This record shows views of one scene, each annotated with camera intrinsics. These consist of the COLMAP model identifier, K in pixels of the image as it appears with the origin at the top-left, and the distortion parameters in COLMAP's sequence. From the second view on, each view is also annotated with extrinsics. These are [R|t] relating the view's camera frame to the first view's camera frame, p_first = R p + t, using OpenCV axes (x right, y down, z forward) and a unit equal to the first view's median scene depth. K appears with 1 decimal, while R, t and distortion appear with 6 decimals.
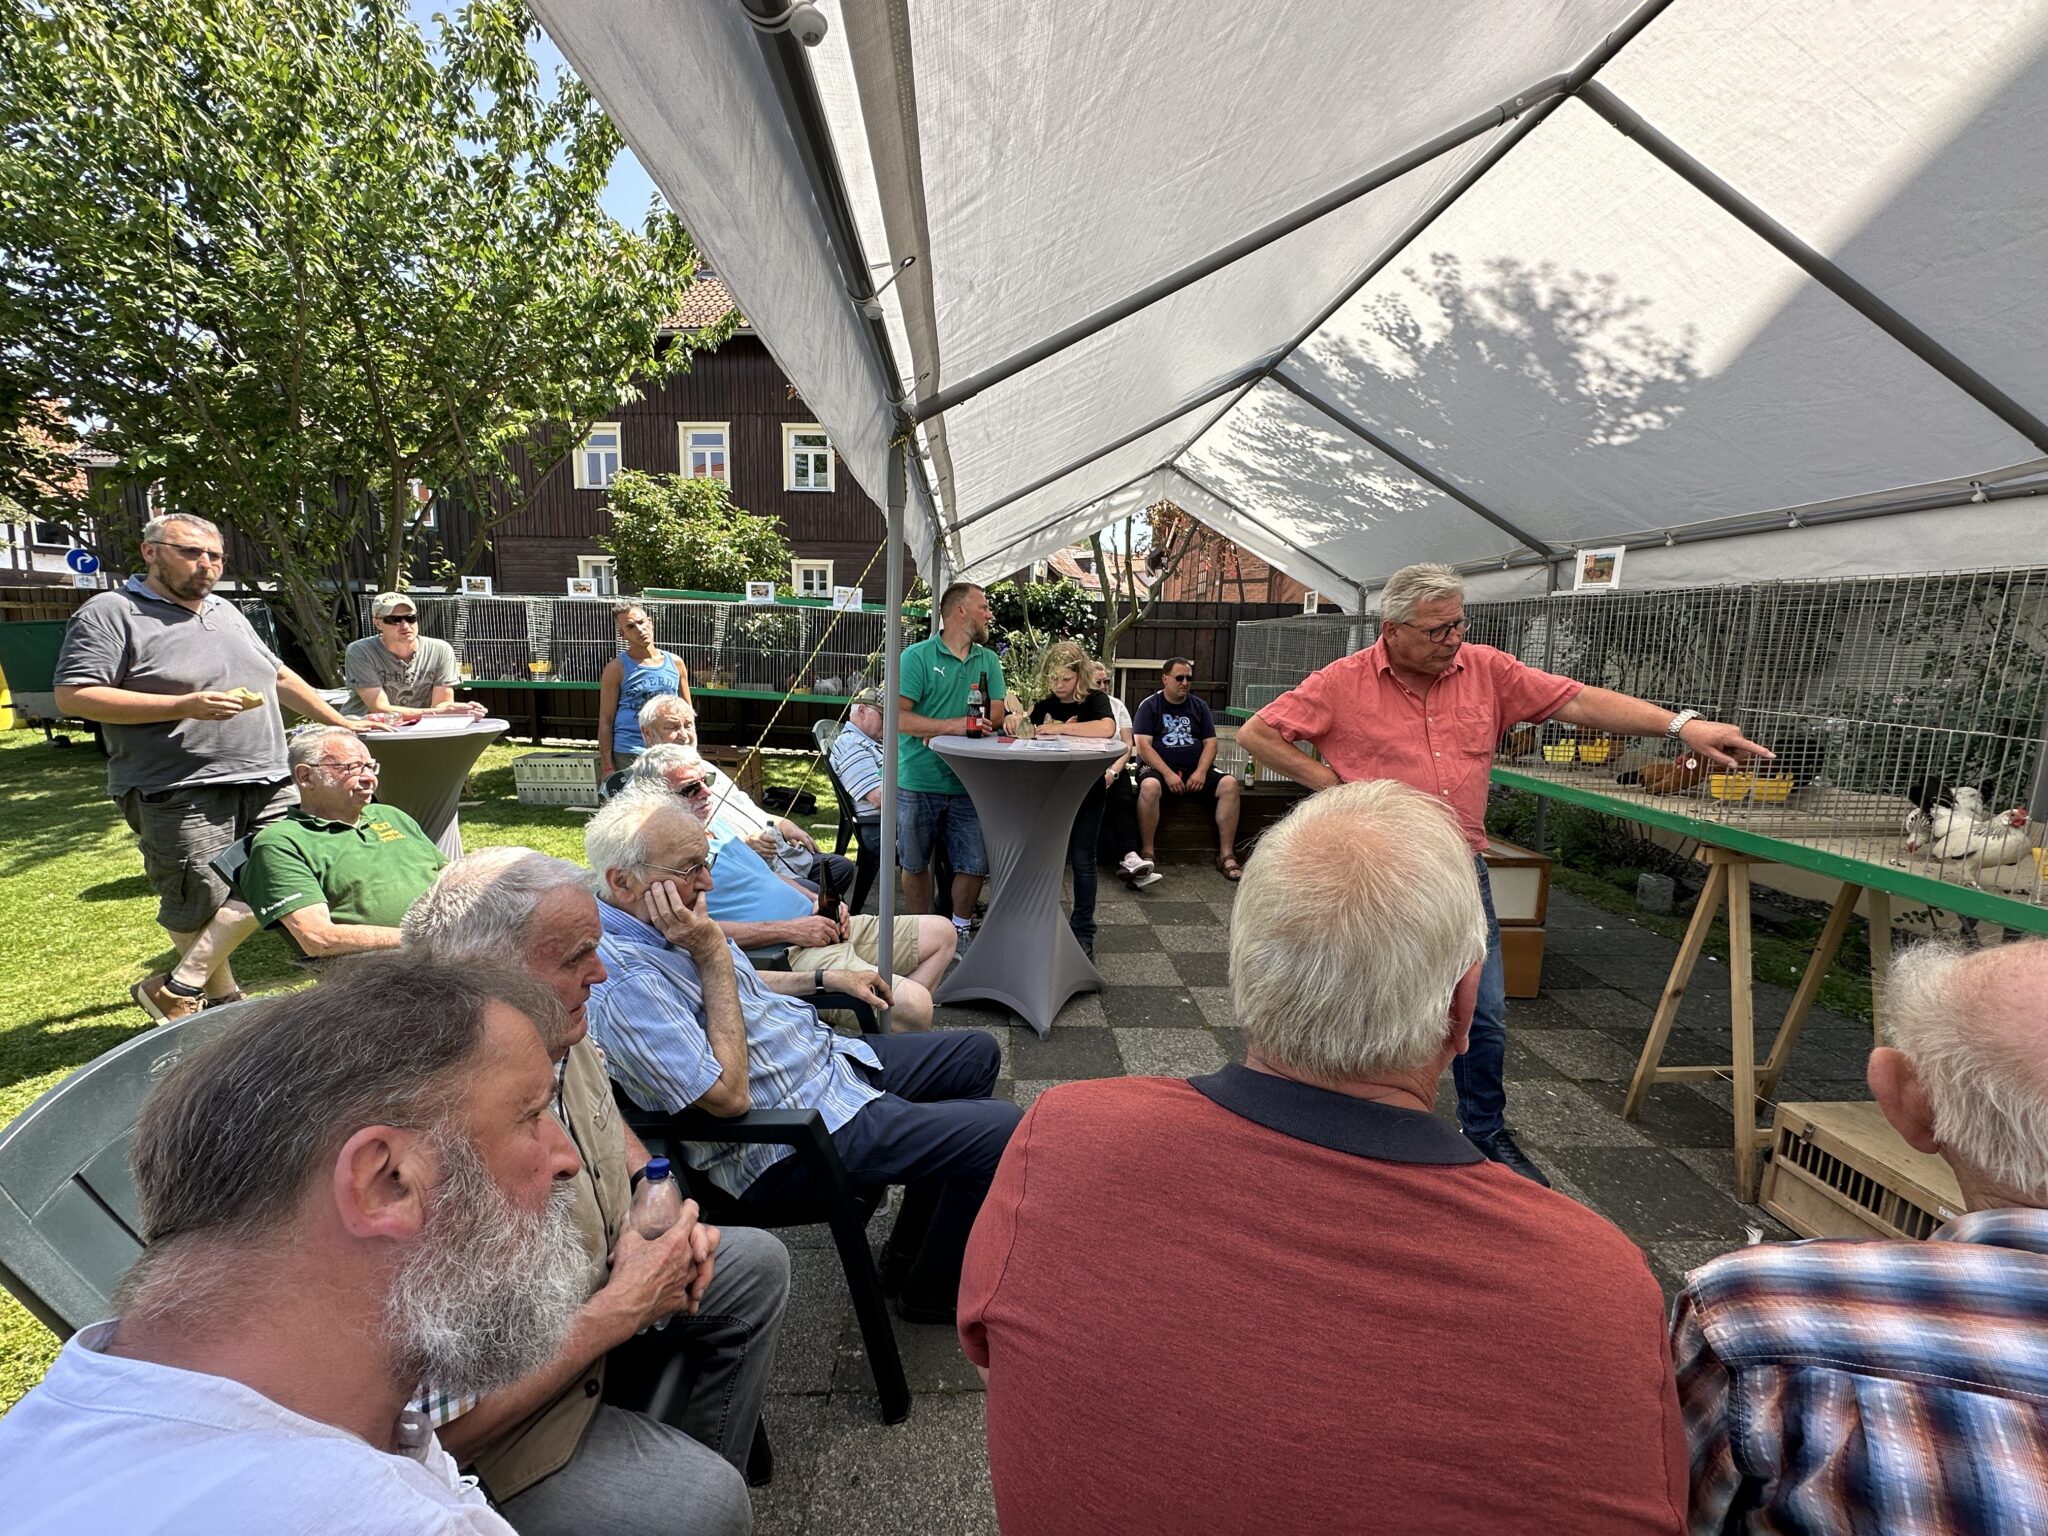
lens RADIAL K [[820.0, 0, 1021.4], [0, 820.0, 815.1], [0, 0, 1]] dist [0.000582, -0.000099]
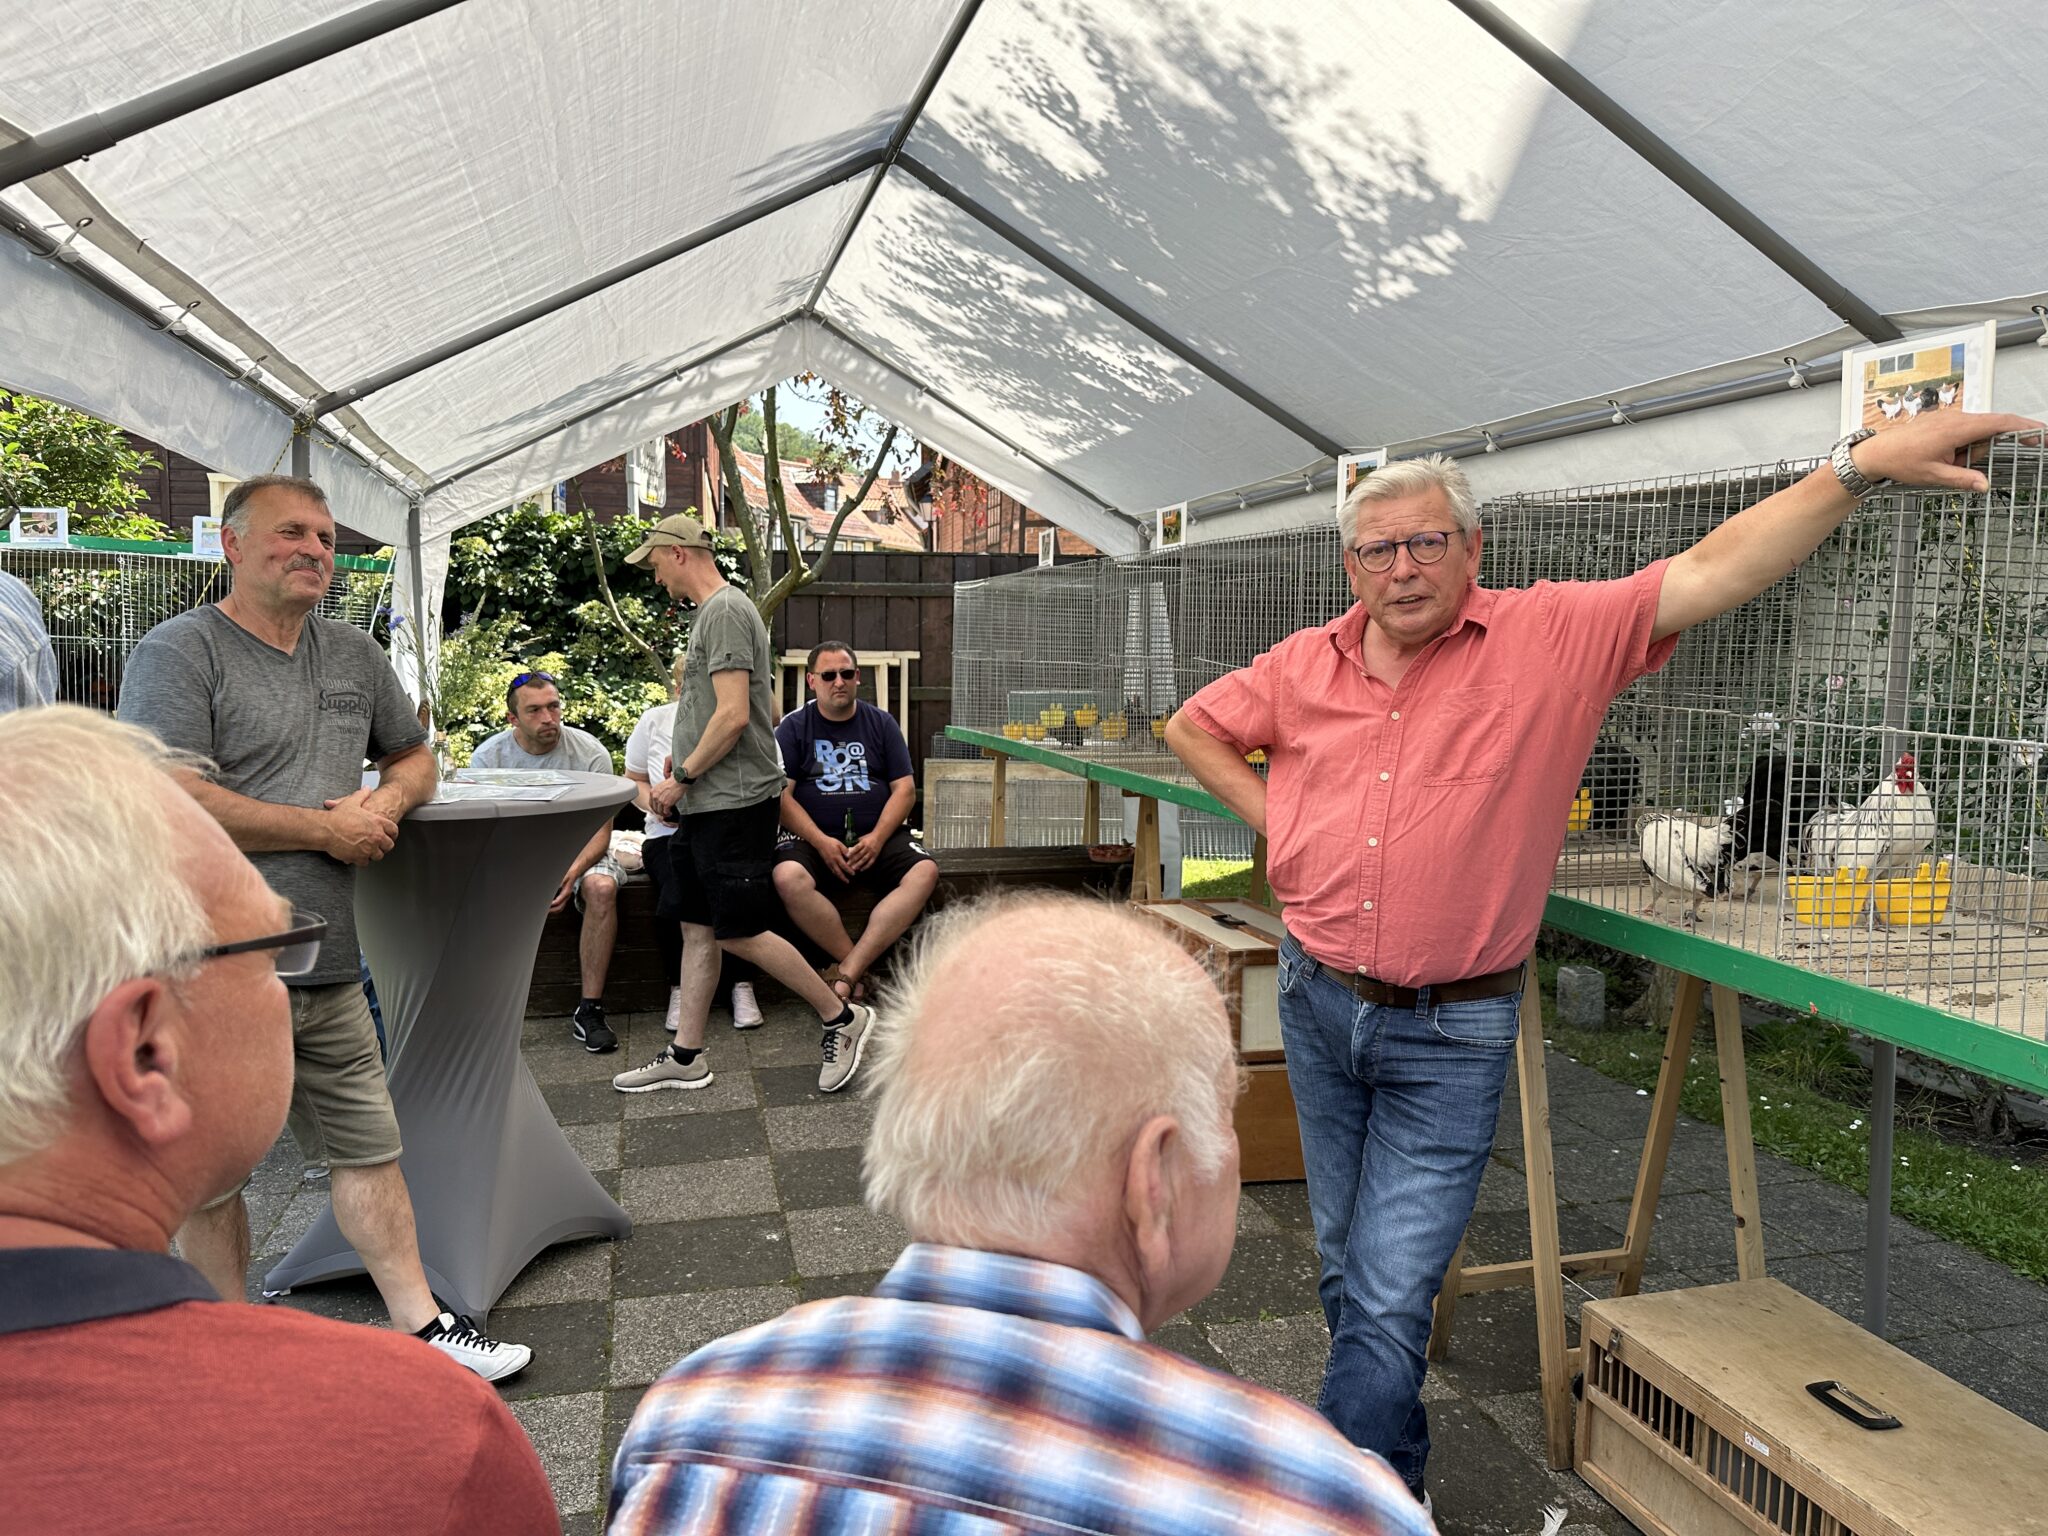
lens RADIAL K [[1436.7, 0, 1027.6], [0, 1436.7, 831.5], [0, 0, 1]] dist [0.158043, -0.264822]
pose [[0.975728, -0.040031, 0.215294, 0.131236], [0.054653, 0.996554, -0.062398, 0.016989], [-0.212055, 0.072650, 0.974554, -0.021544]]
